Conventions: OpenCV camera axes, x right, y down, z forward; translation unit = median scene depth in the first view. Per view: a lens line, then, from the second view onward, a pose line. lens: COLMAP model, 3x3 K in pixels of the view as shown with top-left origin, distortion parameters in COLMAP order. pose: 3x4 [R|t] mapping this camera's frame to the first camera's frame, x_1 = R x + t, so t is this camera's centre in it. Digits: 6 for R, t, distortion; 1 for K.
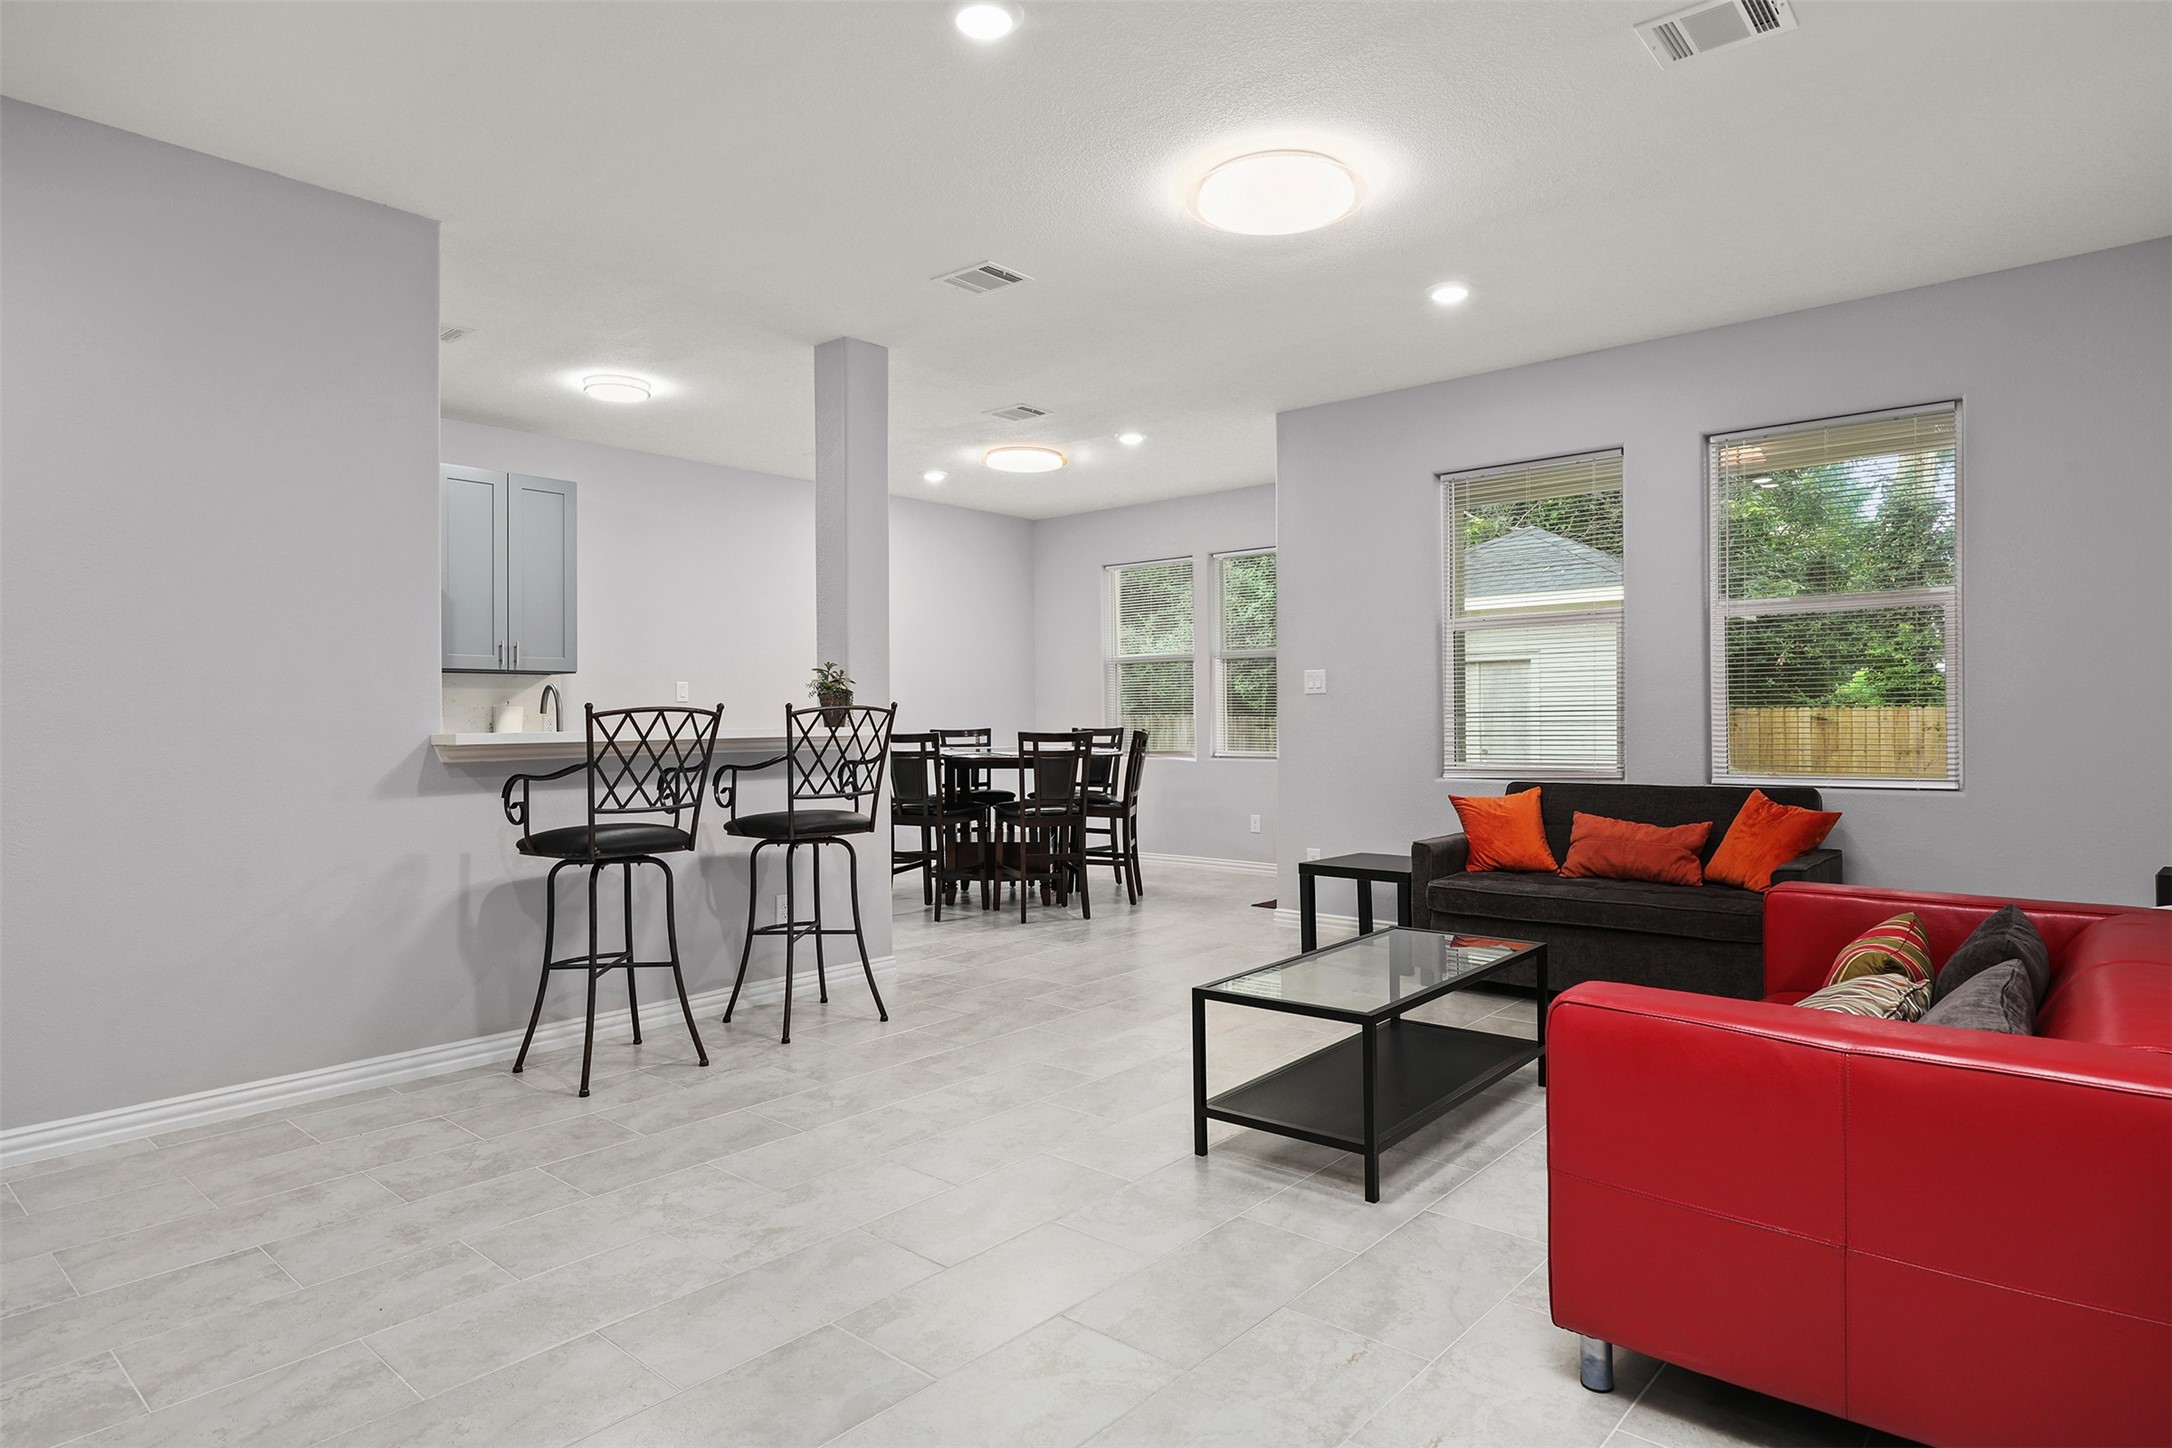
lens RADIAL K [[1208.5, 0, 1095.3], [0, 1208.5, 718.9], [0, 0, 1]] dist [0.003824, 0.001413]
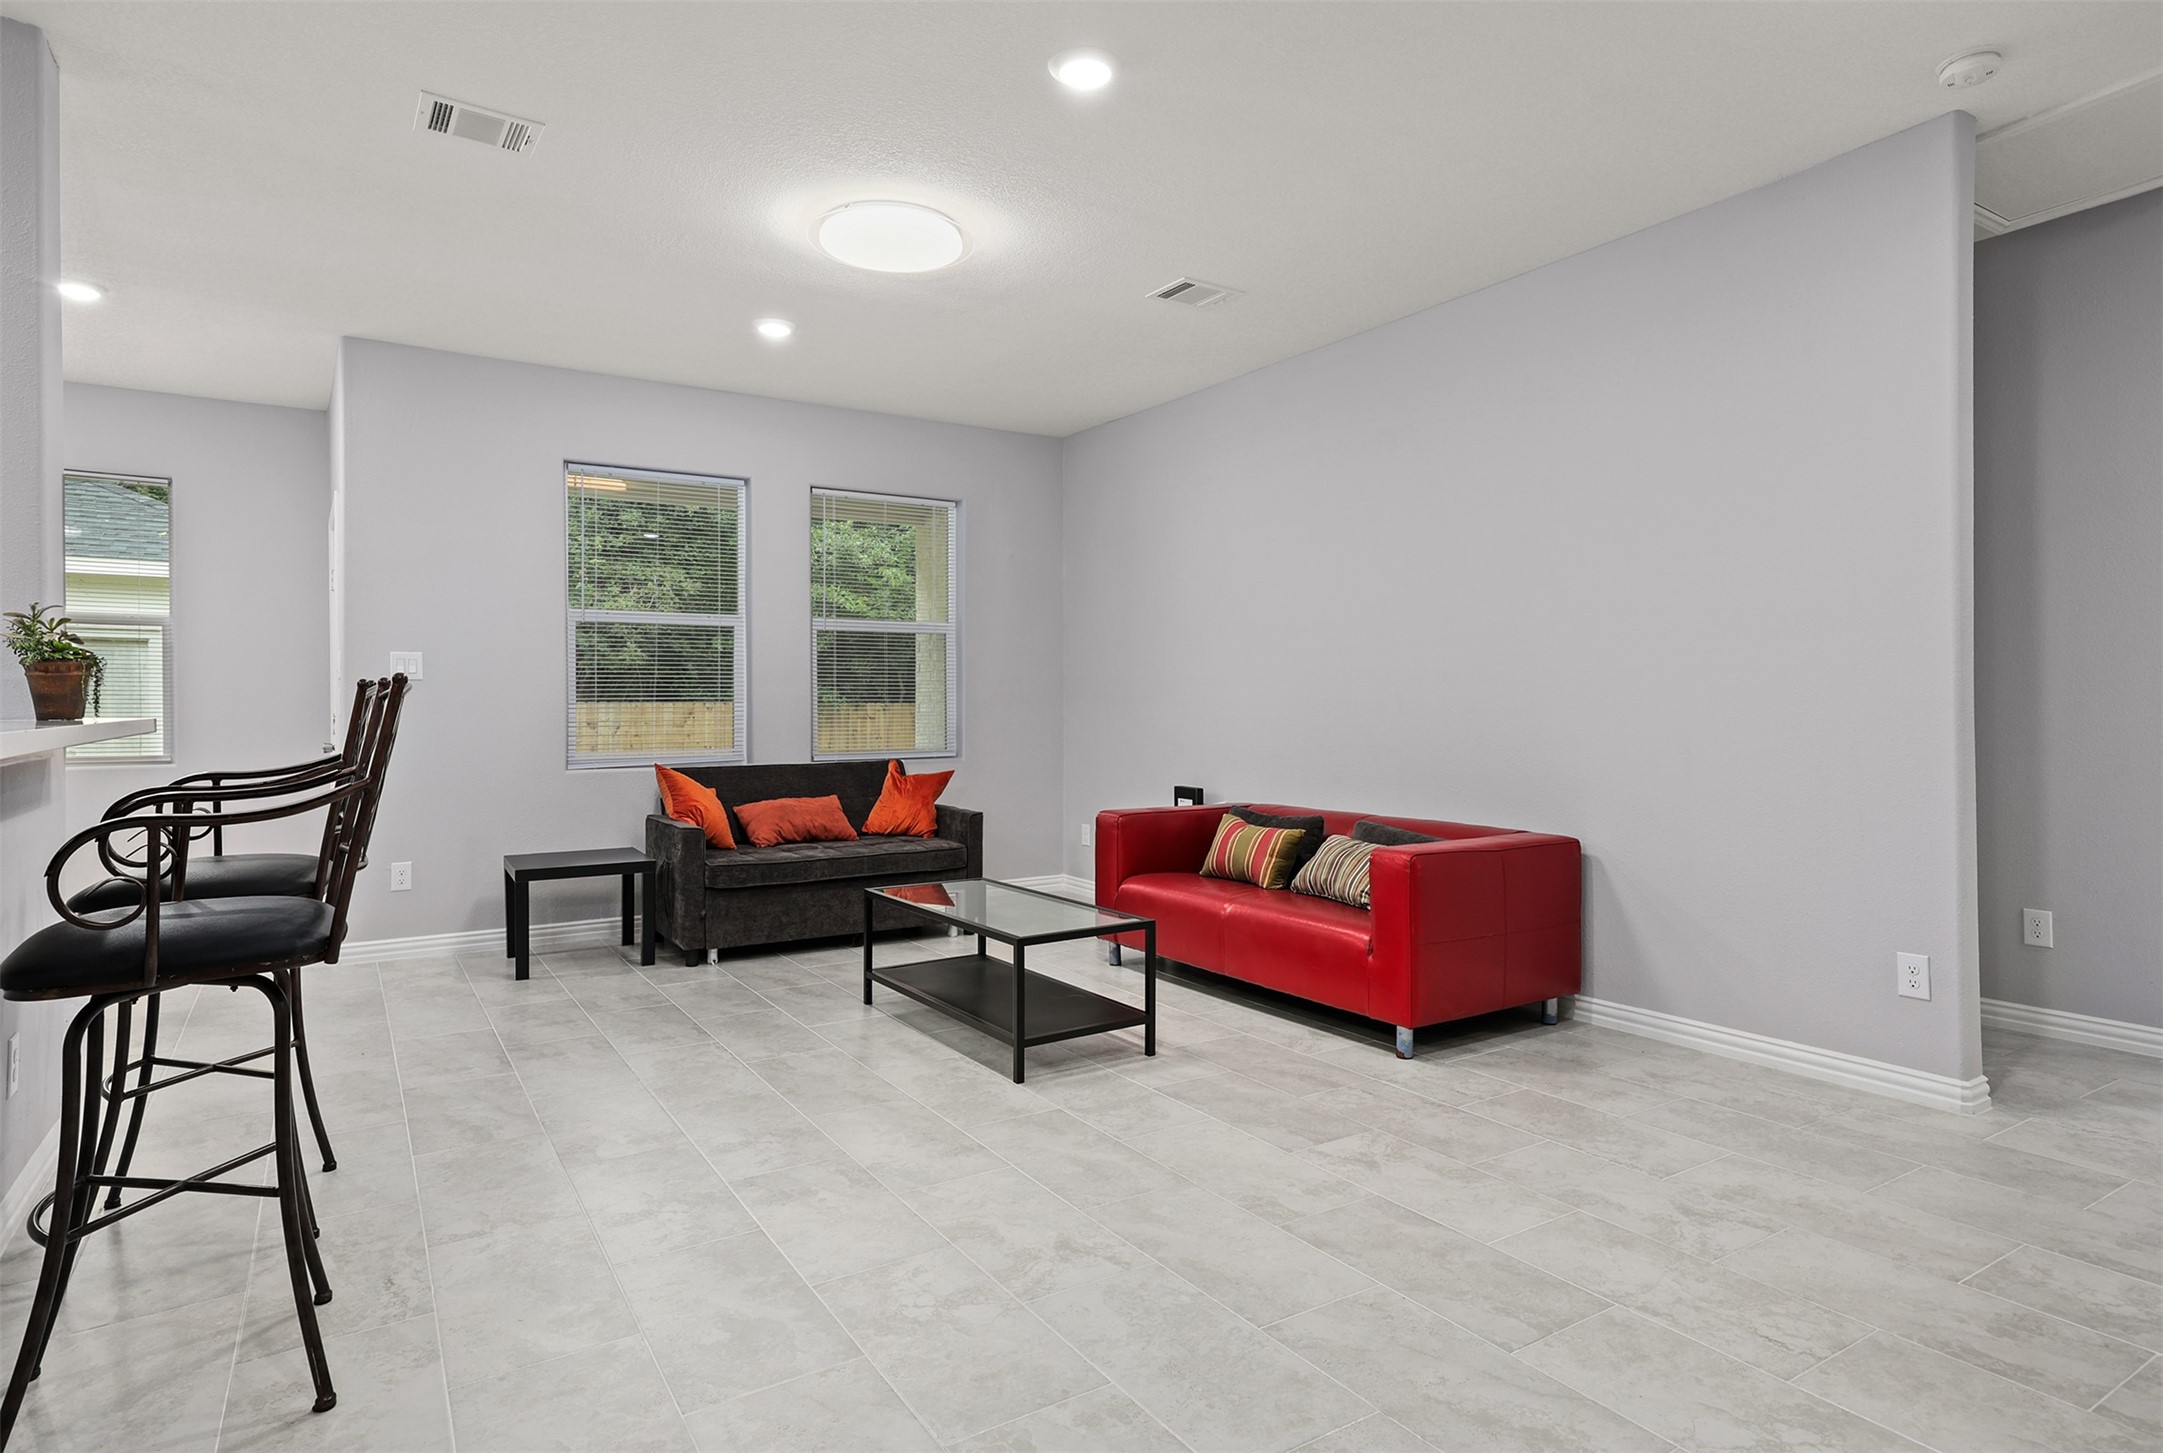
lens RADIAL K [[1178.3, 0, 1102.4], [0, 1178.3, 714.8], [0, 0, 1]] dist [0.003017, 0.000543]
pose [[0.280458, -0.000239, 0.959866, -0.814683], [0.005026, 0.999987, -0.001219, 0.011198], [-0.959853, 0.005166, 0.280455, 0.515729]]
